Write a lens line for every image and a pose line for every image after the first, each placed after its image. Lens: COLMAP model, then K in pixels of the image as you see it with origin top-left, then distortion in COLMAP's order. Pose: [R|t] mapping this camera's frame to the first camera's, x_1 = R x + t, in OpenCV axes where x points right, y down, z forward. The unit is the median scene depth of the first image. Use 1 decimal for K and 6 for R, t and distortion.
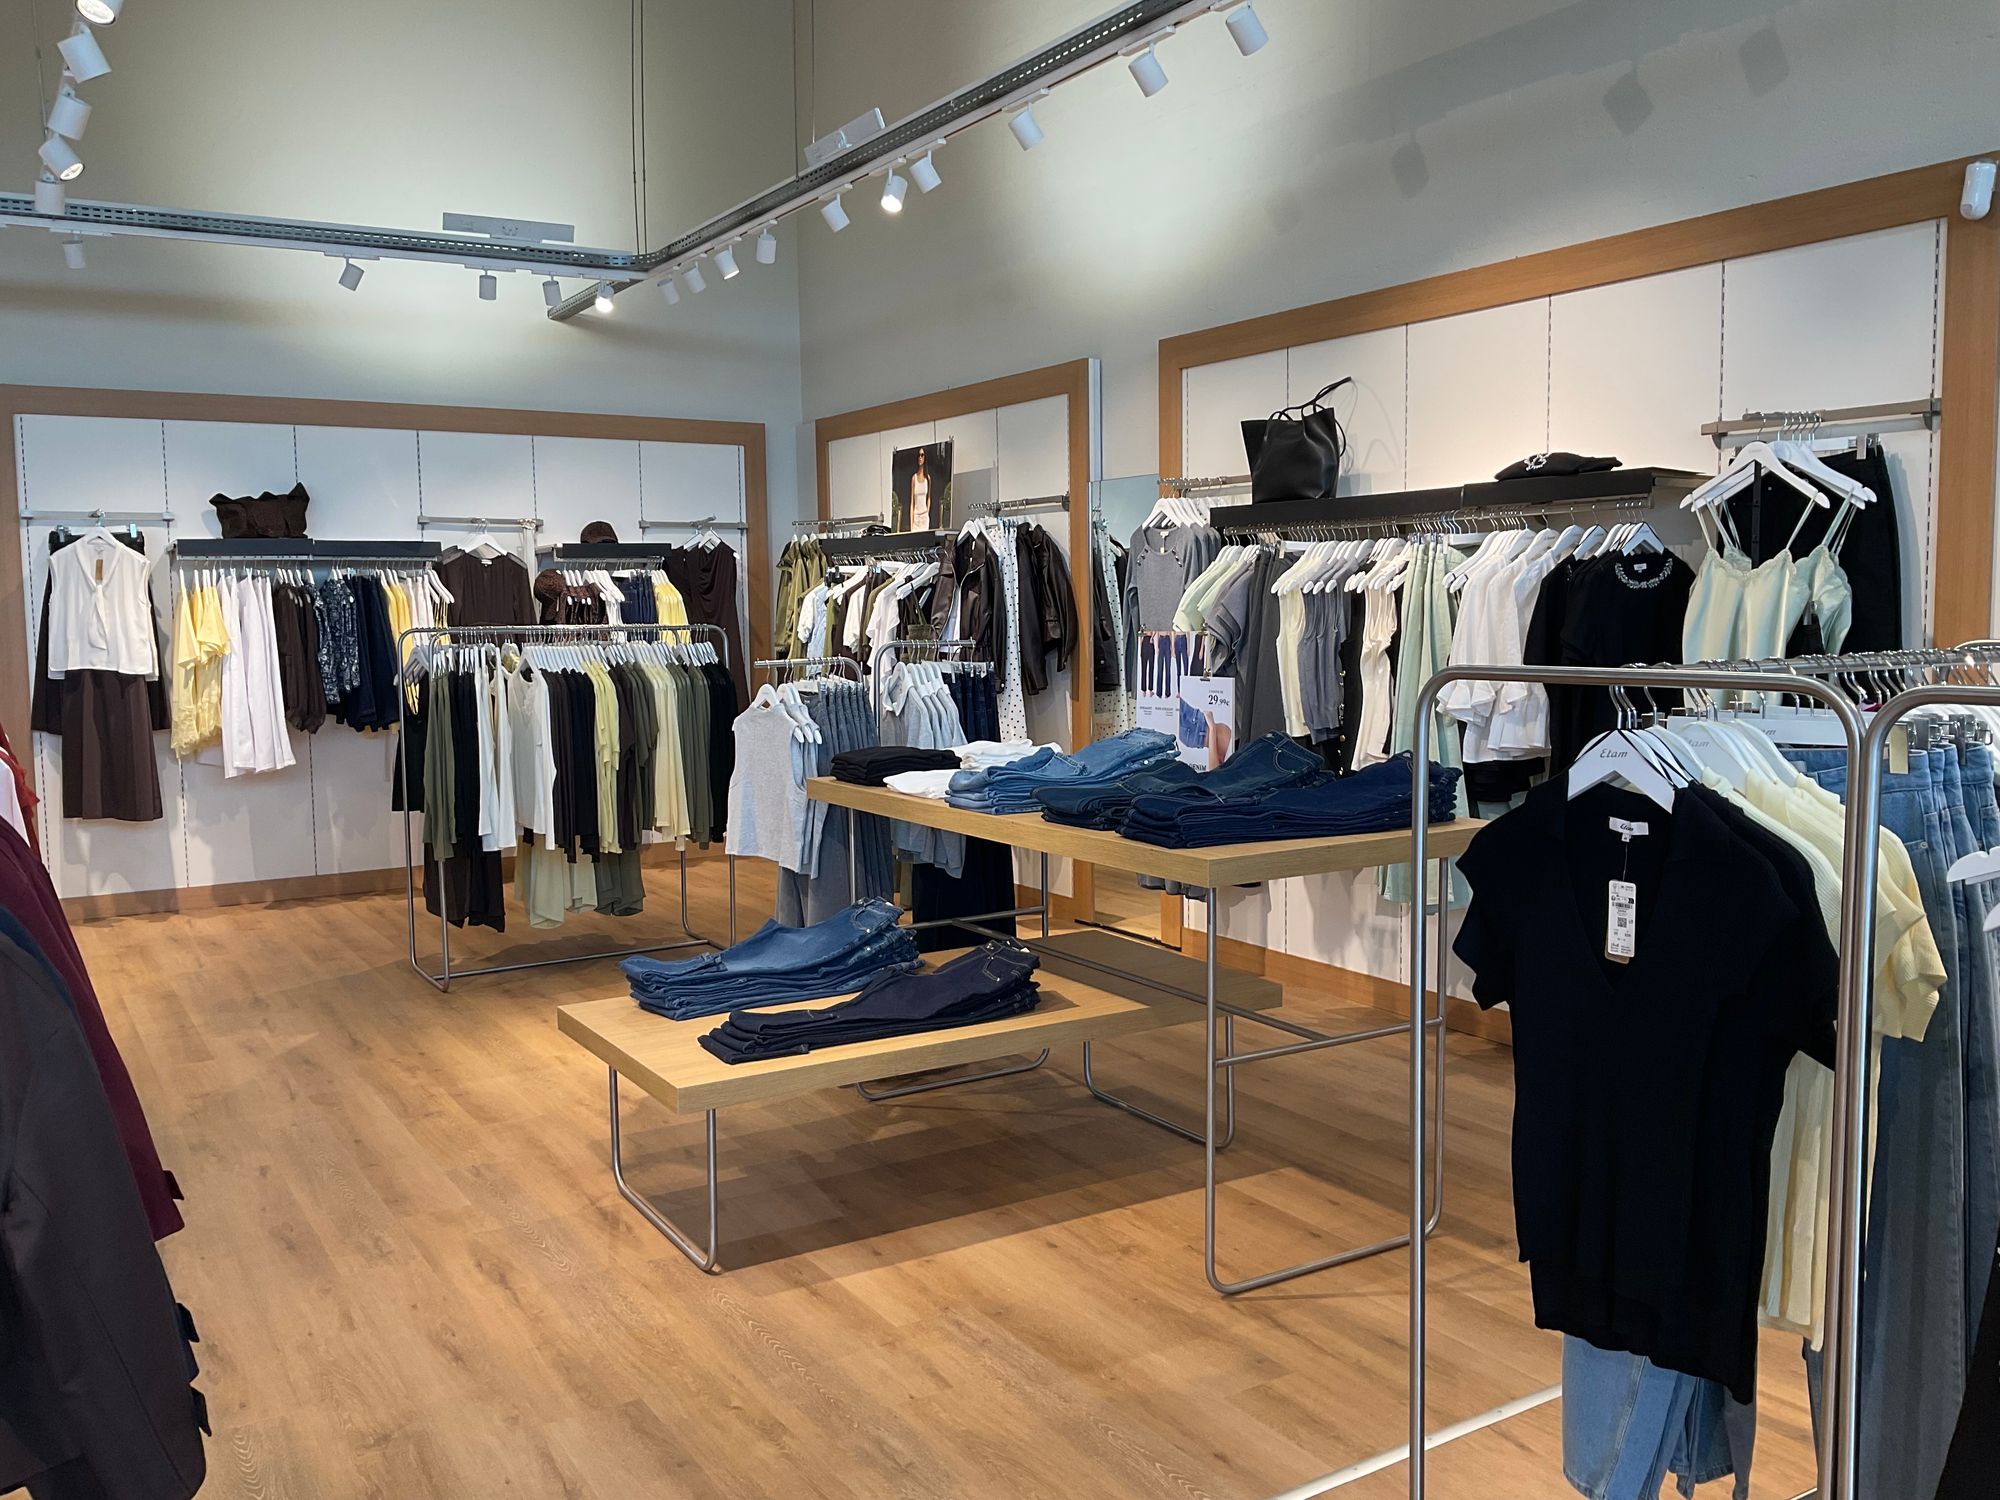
lens RADIAL K [[1720.8, 0, 999.6], [0, 1720.8, 770.2], [0, 0, 1]] dist [0.006581, -0.052840]
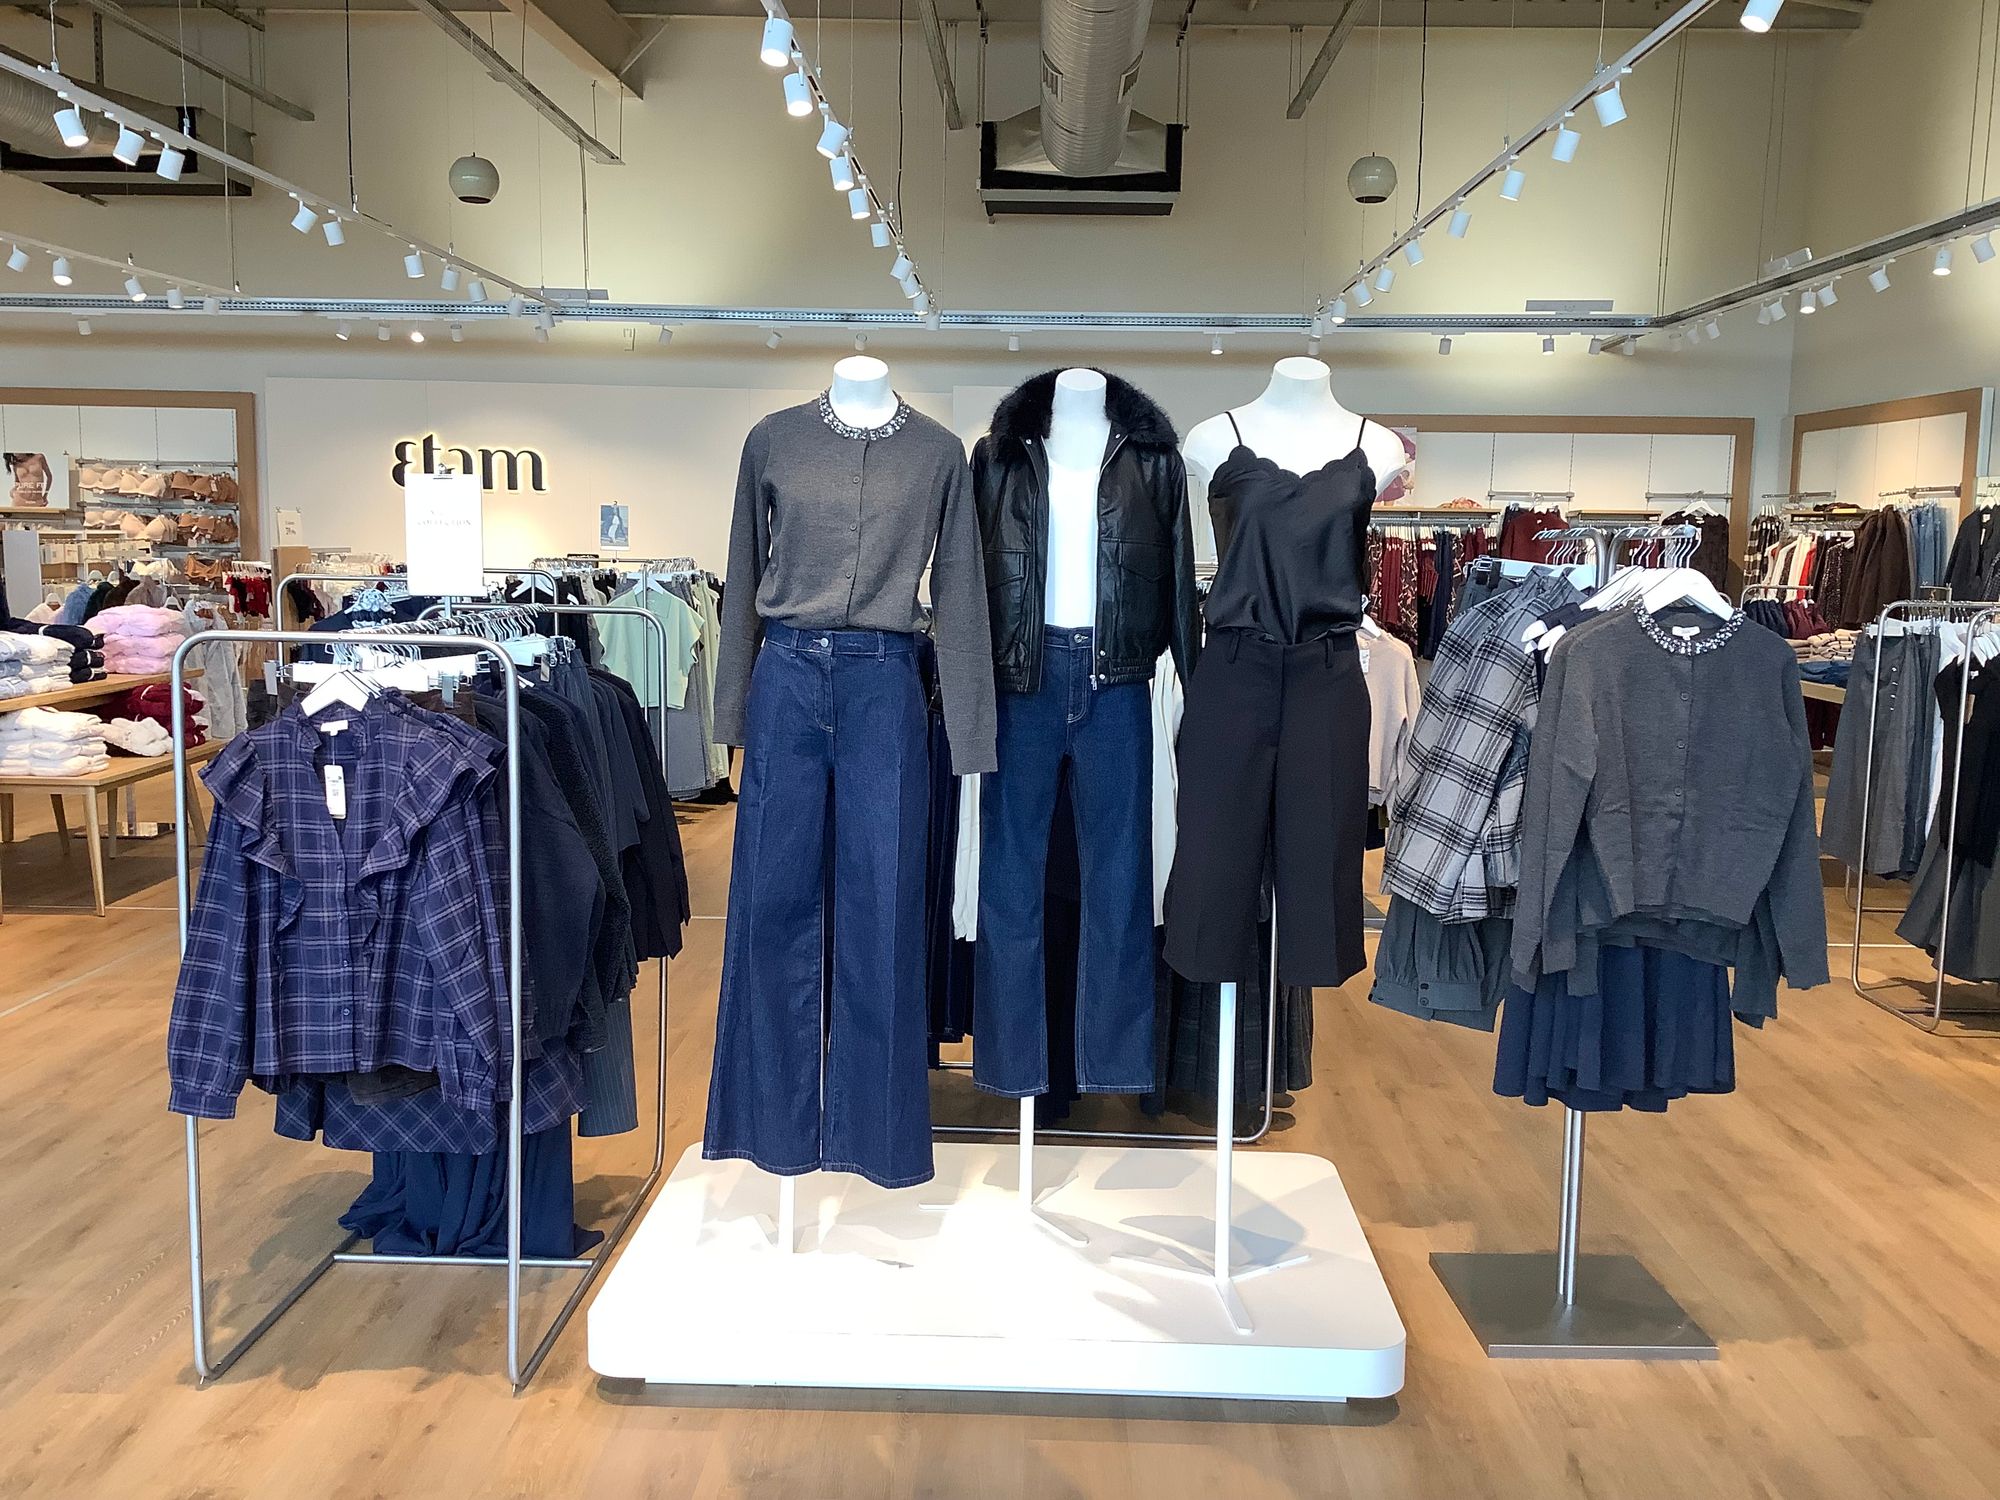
lens RADIAL K [[1860.2, 0, 948.1], [0, 1860.2, 777.4], [0, 0, 1]] dist [0.079217, 0.000000]
pose [[0.826394, 0.104259, -0.553356, 0.230947], [-0.083372, 0.994533, 0.062872, 0.044682], [0.556886, -0.005823, 0.830569, -0.704532]]
